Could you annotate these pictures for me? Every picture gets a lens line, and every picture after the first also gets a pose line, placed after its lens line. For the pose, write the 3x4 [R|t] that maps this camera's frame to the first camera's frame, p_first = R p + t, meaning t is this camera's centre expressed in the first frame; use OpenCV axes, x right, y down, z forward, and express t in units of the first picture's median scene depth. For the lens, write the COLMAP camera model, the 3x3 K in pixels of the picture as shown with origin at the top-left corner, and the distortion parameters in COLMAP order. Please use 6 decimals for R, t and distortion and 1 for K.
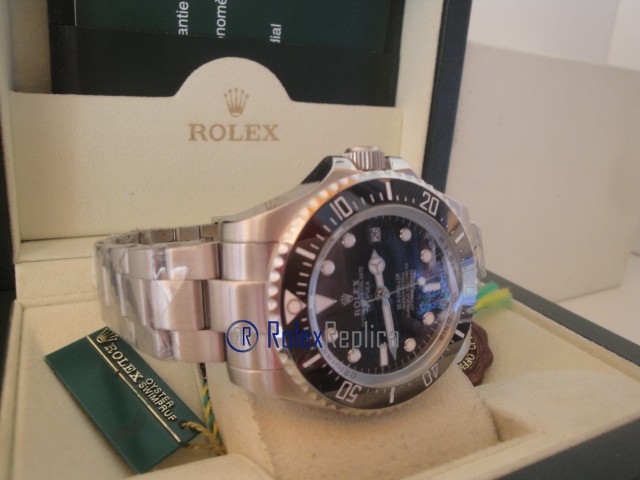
lens RADIAL K [[527.6, 0, 319.4], [0, 527.6, 238.9], [0, 0, 1]] dist [-0.169297, 0.123117]
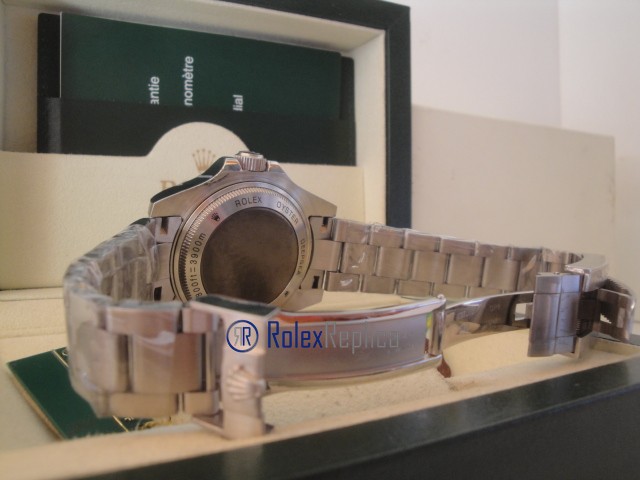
lens RADIAL K [[527.6, 0, 317.2], [0, 527.6, 238.2], [0, 0, 1]] dist [-0.169297, 0.123117]
pose [[0.996725, -0.080683, -0.005379, 0.072081], [0.076157, 0.959013, -0.272935, 0.214926], [0.027179, 0.271632, 0.962017, -0.010688]]
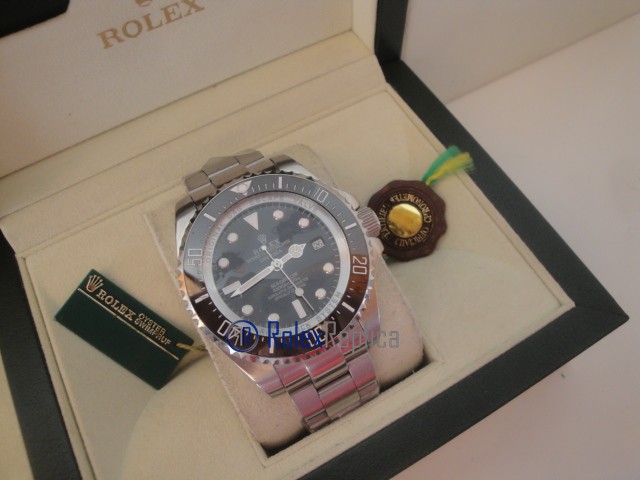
lens RADIAL K [[527.6, 0, 327.8], [0, 527.6, 232.2], [0, 0, 1]] dist [-0.169297, 0.123117]
pose [[0.994319, -0.086848, -0.061538, 0.155215], [0.105233, 0.715301, 0.690847, -0.519215], [-0.015980, -0.693399, 0.720377, 0.148308]]
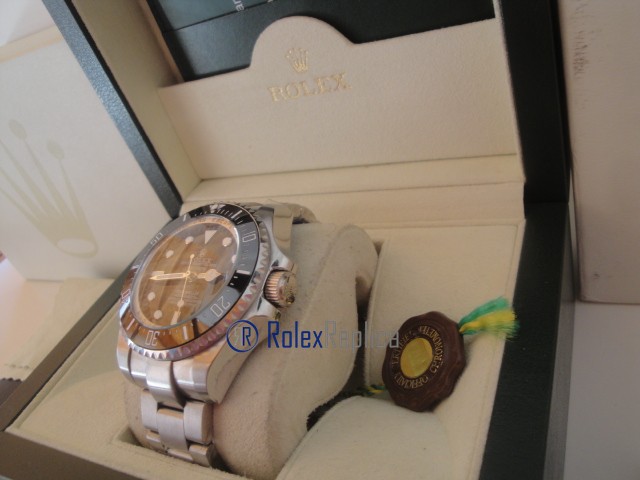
lens RADIAL K [[527.6, 0, 321.7], [0, 527.6, 236.7], [0, 0, 1]] dist [-0.169297, 0.123117]
pose [[0.578429, 0.212320, -0.787617, 0.752581], [0.129206, 0.929498, 0.345457, -0.290823], [0.805436, -0.301586, 0.510215, 0.418810]]
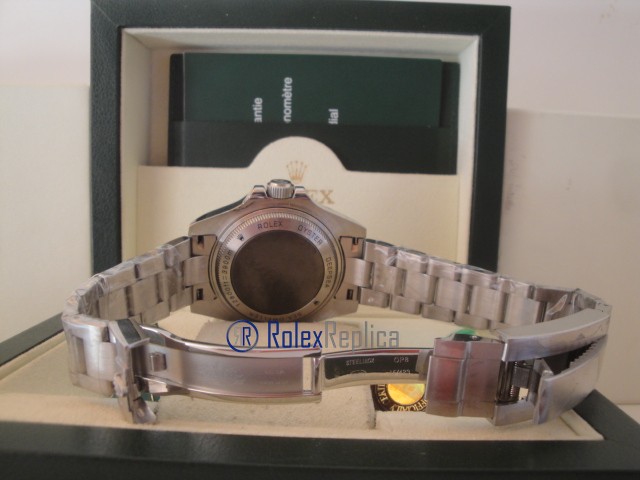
lens RADIAL K [[527.6, 0, 319.1], [0, 527.6, 236.3], [0, 0, 1]] dist [-0.169297, 0.123117]
pose [[0.882689, 0.003529, -0.469944, 0.488168], [-0.107300, 0.975073, -0.194217, 0.129366], [0.457545, 0.221858, 0.861064, -0.028852]]
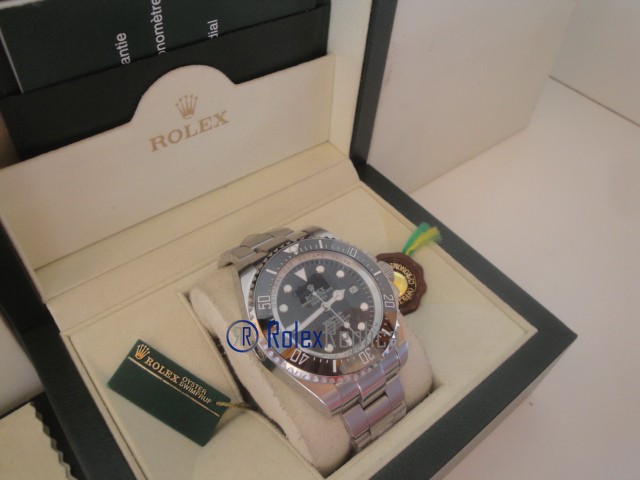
lens RADIAL K [[527.6, 0, 322.9], [0, 527.6, 236.3], [0, 0, 1]] dist [-0.169297, 0.123117]
pose [[0.978202, -0.151053, 0.142491, -0.081228], [0.056834, 0.854740, 0.515935, -0.571533], [-0.199726, -0.496590, 0.844694, -0.073177]]
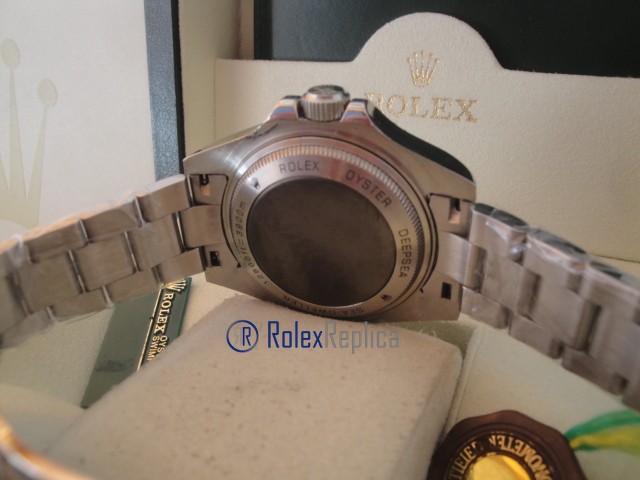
lens RADIAL K [[527.6, 0, 319.9], [0, 527.6, 231.2], [0, 0, 1]] dist [-0.169297, 0.123117]
pose [[0.600440, 0.196179, -0.775233, 0.416731], [-0.224502, 0.971807, 0.072040, -0.042554], [0.767509, 0.130785, 0.627554, 0.419913]]
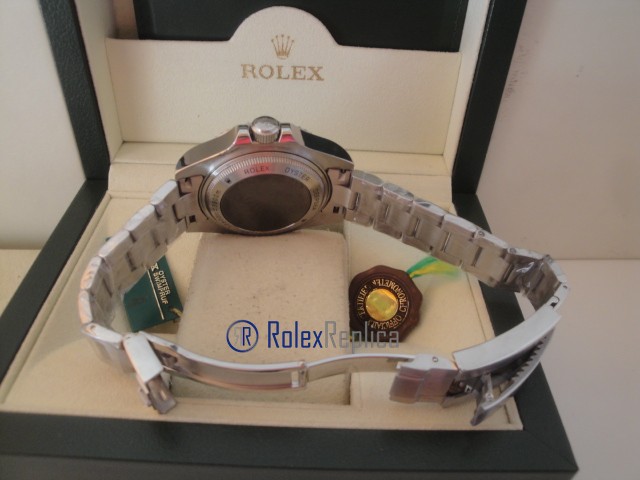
lens RADIAL K [[527.6, 0, 314.4], [0, 527.6, 237.3], [0, 0, 1]] dist [-0.169297, 0.123117]
pose [[0.884745, 0.263861, -0.384191, 0.446939], [-0.114190, 0.921908, 0.370197, -0.308315], [0.451870, -0.283659, 0.845784, -0.035660]]
